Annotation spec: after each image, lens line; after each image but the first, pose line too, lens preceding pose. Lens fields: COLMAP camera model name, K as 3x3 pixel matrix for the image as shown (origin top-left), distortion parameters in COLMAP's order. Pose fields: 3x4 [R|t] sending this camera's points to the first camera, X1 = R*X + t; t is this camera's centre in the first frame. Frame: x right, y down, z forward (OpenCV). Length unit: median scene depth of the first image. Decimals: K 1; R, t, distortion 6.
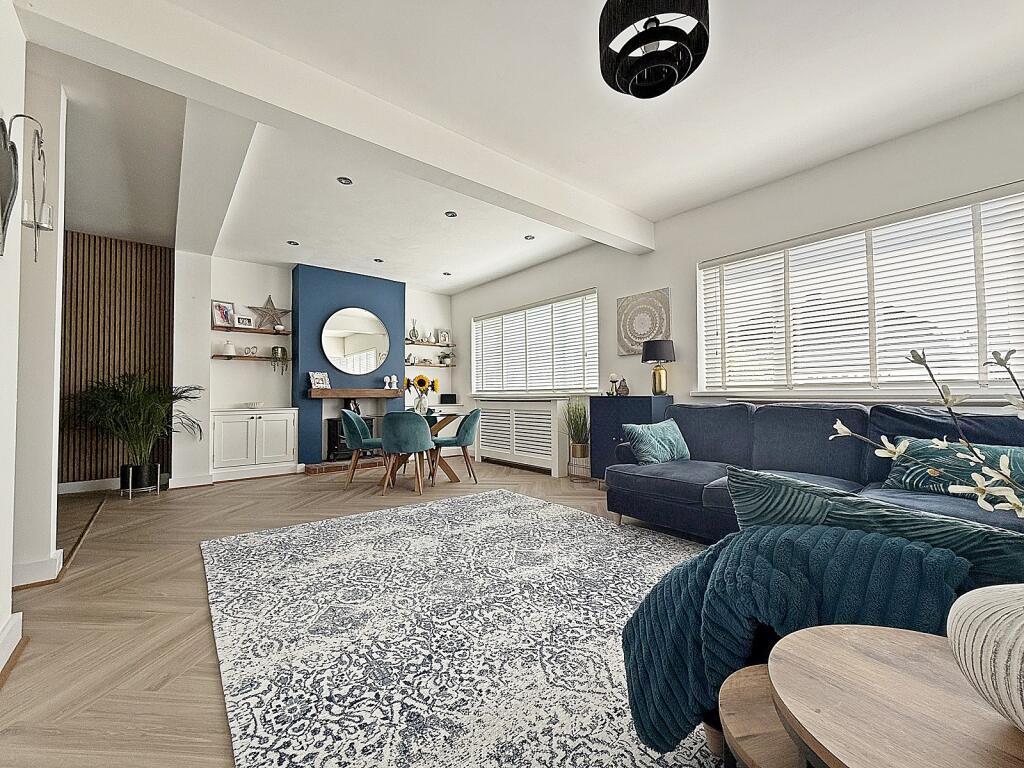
lens RADIAL K [[421.0, 0, 498.9], [0, 421.0, 384.5], [0, 0, 1]] dist [-0.000995, 0.000268]
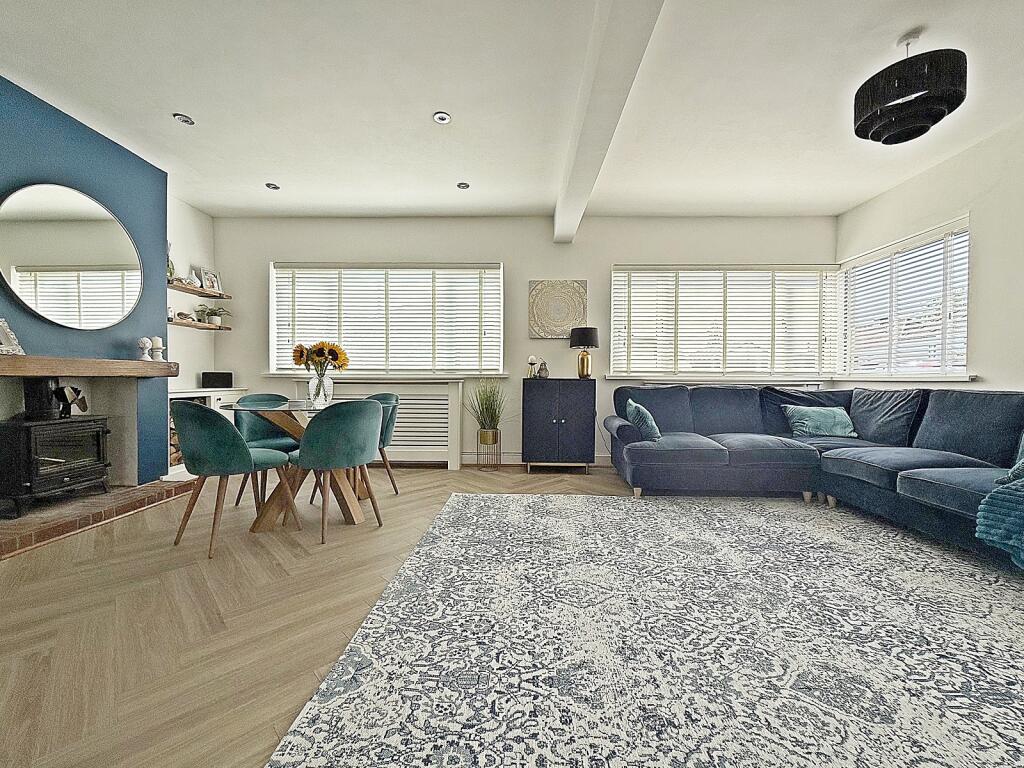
lens RADIAL K [[421.0, 0, 498.9], [0, 421.0, 384.5], [0, 0, 1]] dist [-0.000995, 0.000268]
pose [[0.642146, -0.001164, 0.766581, -0.623647], [-0.031015, 0.999141, 0.027498, 0.019215], [-0.765955, -0.041433, 0.641558, 0.484974]]
